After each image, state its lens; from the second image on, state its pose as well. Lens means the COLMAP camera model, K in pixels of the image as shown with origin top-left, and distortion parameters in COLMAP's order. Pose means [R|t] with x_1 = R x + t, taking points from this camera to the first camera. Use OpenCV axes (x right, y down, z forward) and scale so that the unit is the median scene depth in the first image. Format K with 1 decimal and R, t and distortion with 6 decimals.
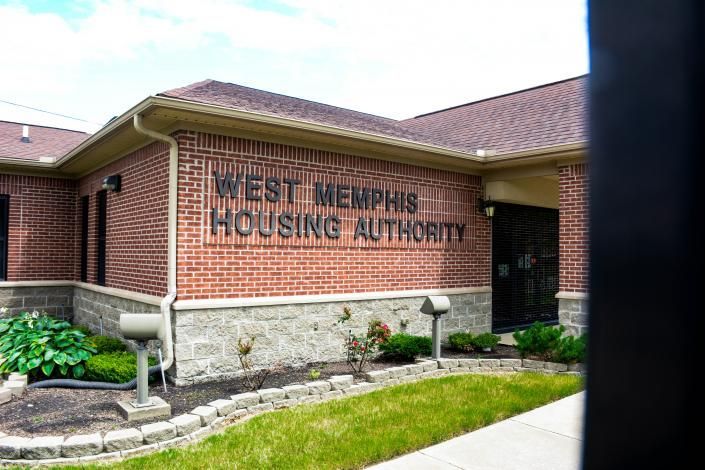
lens RADIAL K [[543.4, 0, 352.5], [0, 543.4, 235.0], [0, 0, 1]] dist [-0.149069, 0.096892]
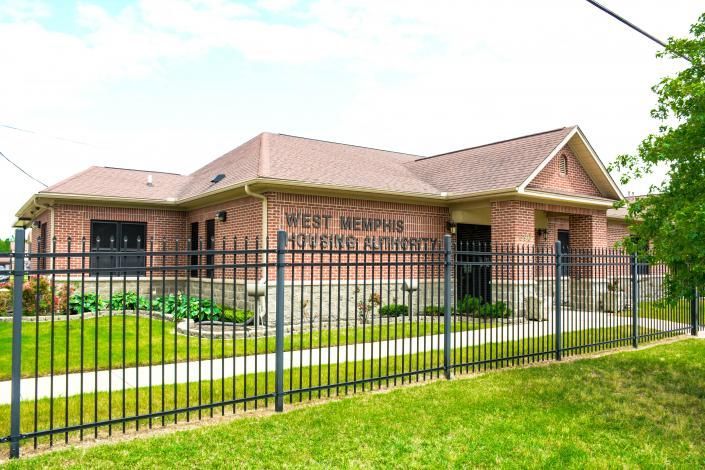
lens RADIAL K [[543.4, 0, 352.5], [0, 543.4, 235.0], [0, 0, 1]] dist [-0.149069, 0.096892]
pose [[0.997726, -0.009865, -0.066669, 0.080155], [0.008621, 0.999784, -0.018916, -0.002497], [0.066841, 0.018299, 0.997596, -0.693634]]
